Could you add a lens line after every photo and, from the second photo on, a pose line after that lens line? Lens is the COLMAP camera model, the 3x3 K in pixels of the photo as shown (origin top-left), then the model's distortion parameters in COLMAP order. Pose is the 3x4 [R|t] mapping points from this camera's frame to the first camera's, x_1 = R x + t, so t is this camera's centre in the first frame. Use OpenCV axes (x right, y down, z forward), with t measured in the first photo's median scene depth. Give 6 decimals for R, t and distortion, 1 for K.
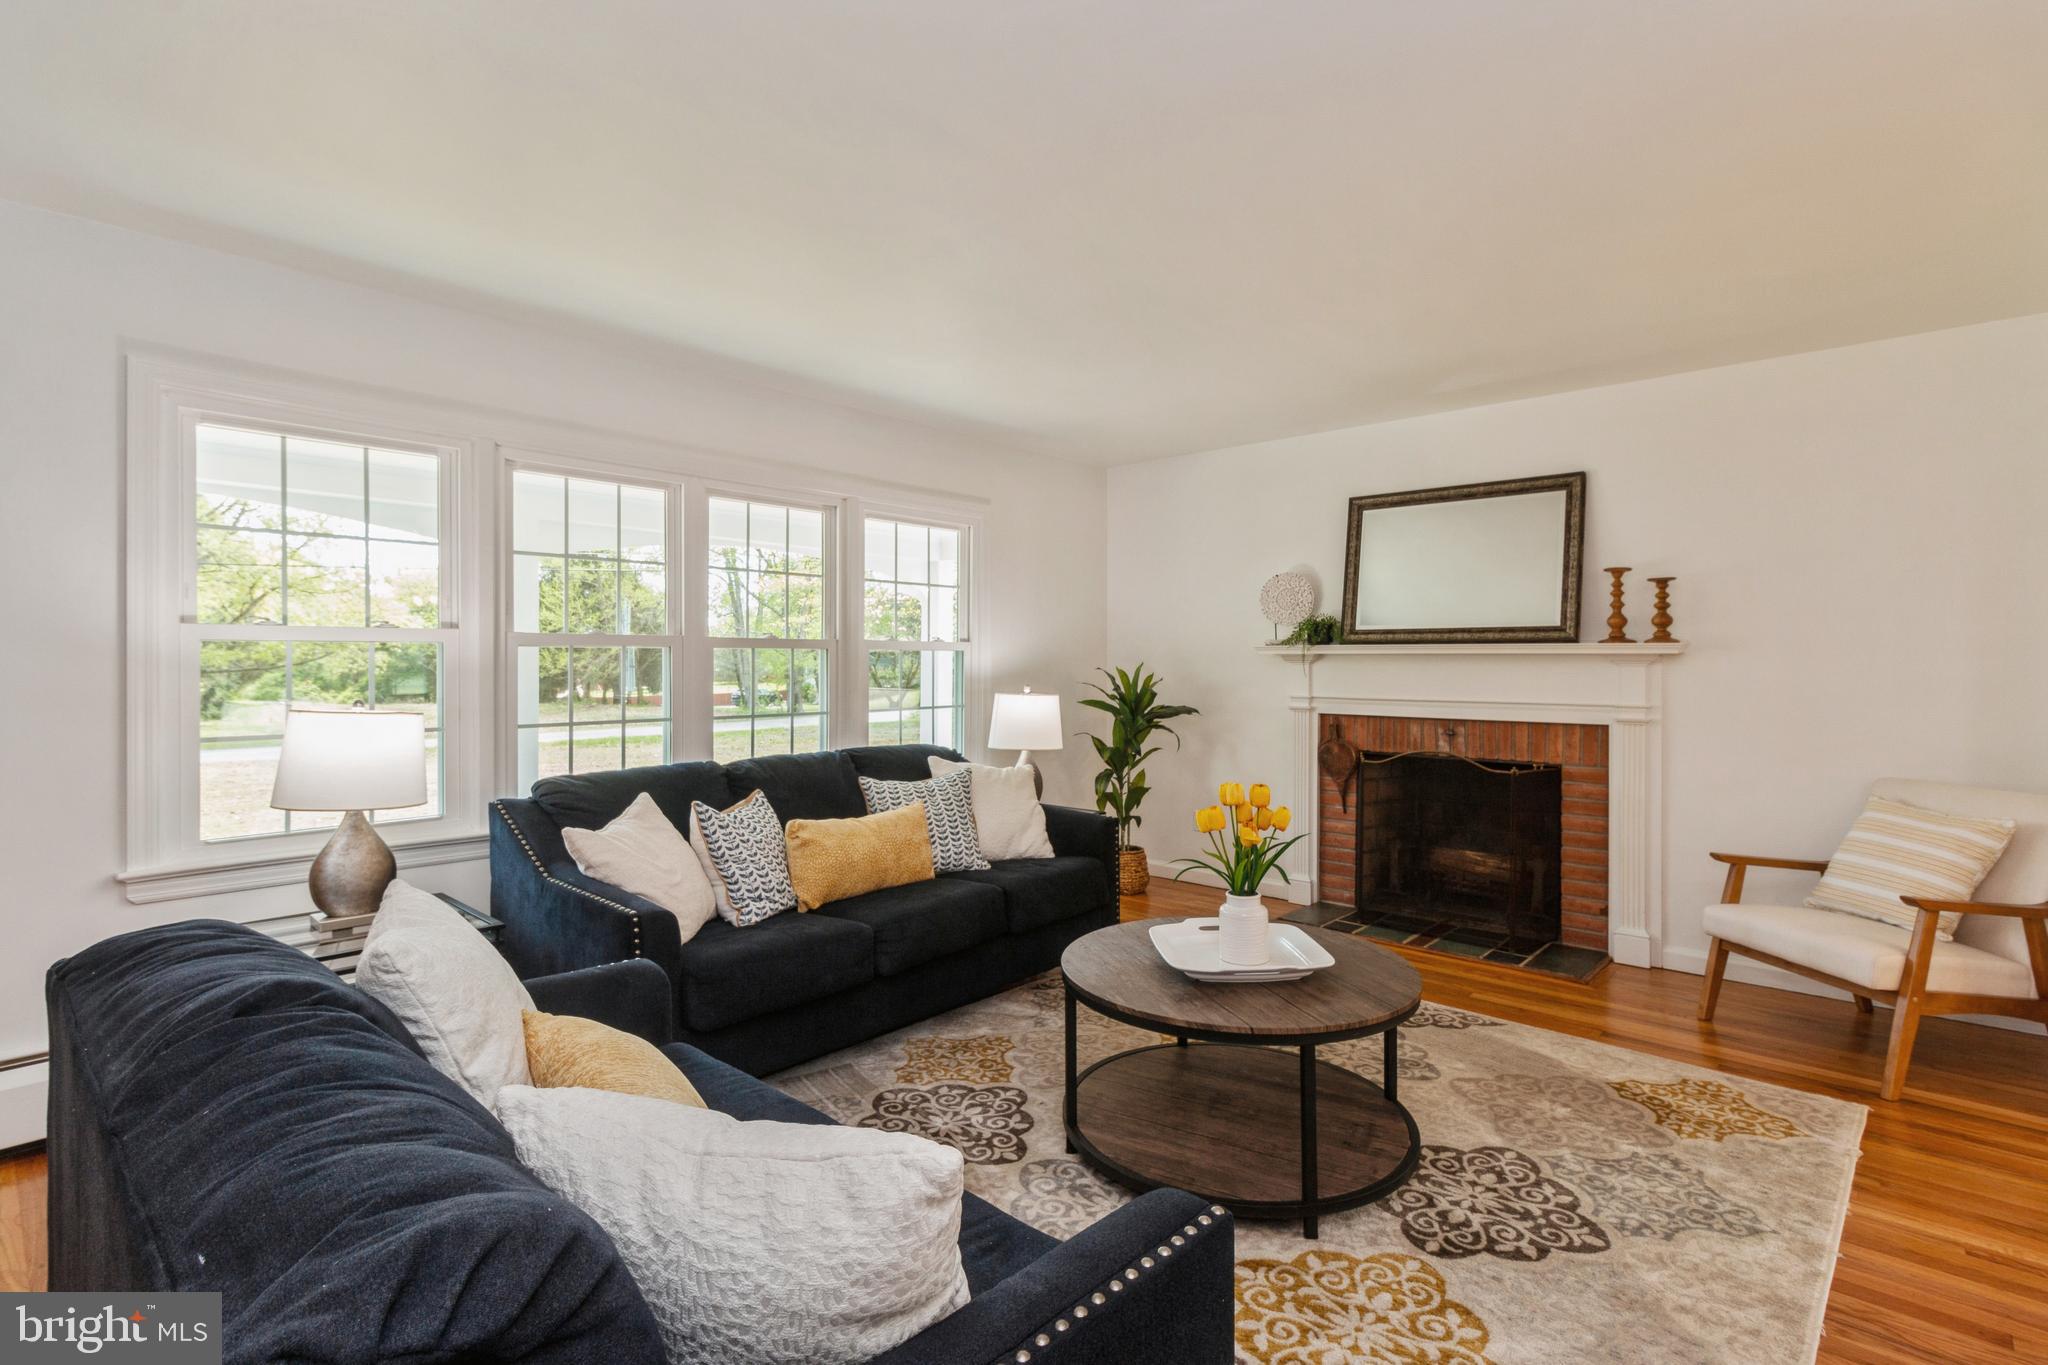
lens RADIAL K [[967.7, 0, 1022.1], [0, 967.7, 675.7], [0, 0, 1]] dist [0.002613, 0.001472]
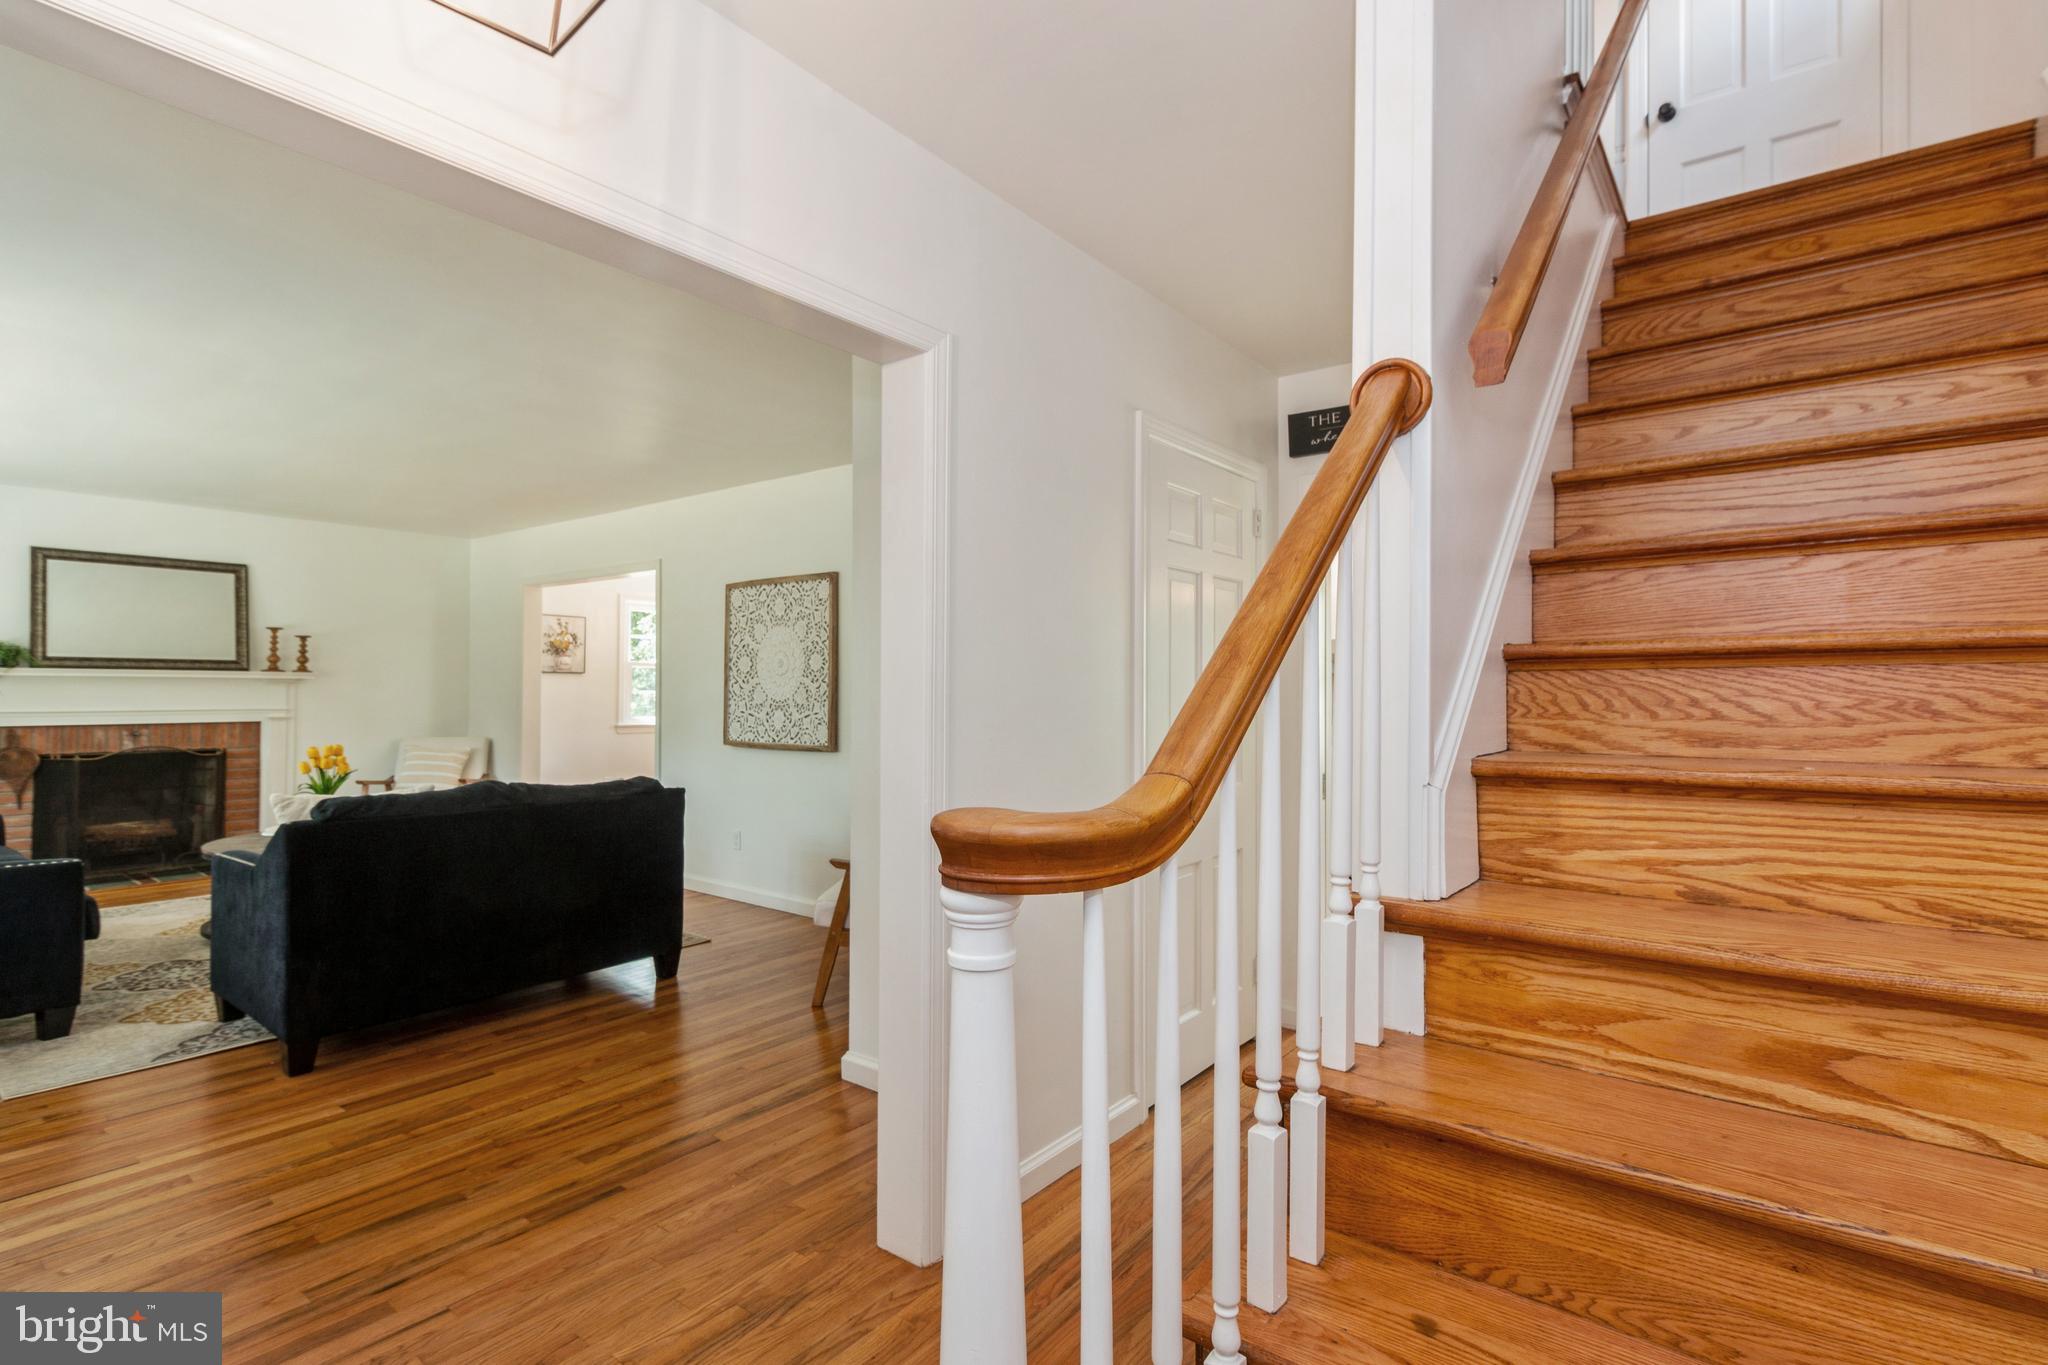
lens RADIAL K [[967.7, 0, 1022.1], [0, 967.7, 675.7], [0, 0, 1]] dist [0.002613, 0.001472]
pose [[-0.082277, 0.010167, 0.996558, -1.116479], [0.009782, 0.999908, -0.009393, 0.001648], [-0.996562, 0.008975, -0.082369, -0.149922]]
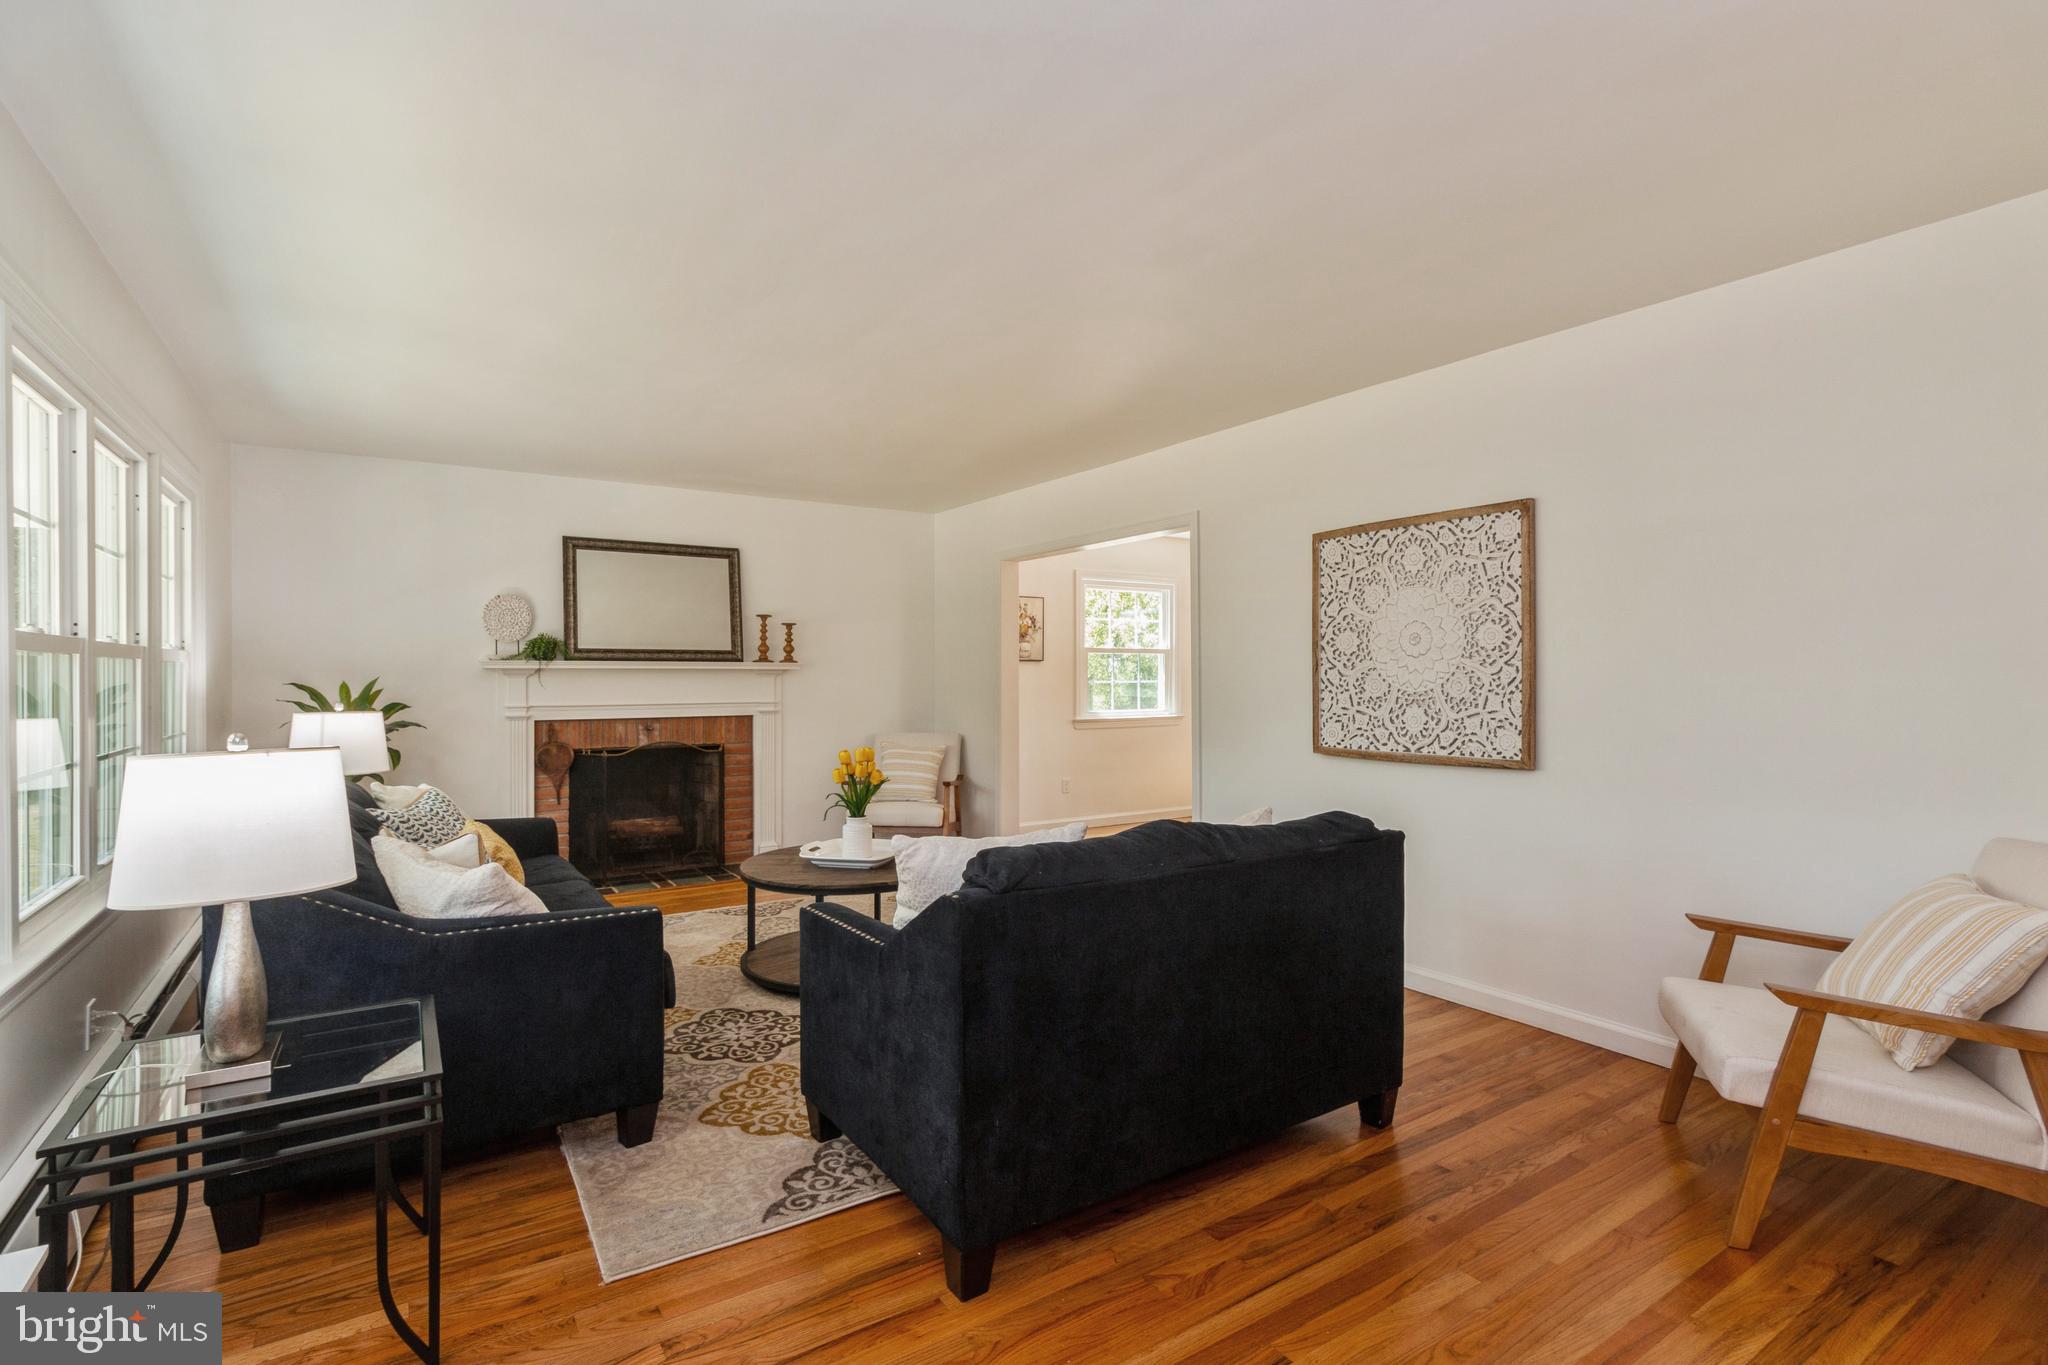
lens RADIAL K [[967.7, 0, 1022.1], [0, 967.7, 675.7], [0, 0, 1]] dist [0.002613, 0.001472]
pose [[0.243640, -0.001828, 0.969864, -0.773129], [0.017923, 0.999836, -0.002618, -0.000296], [-0.969700, 0.018020, 0.243633, 0.198841]]
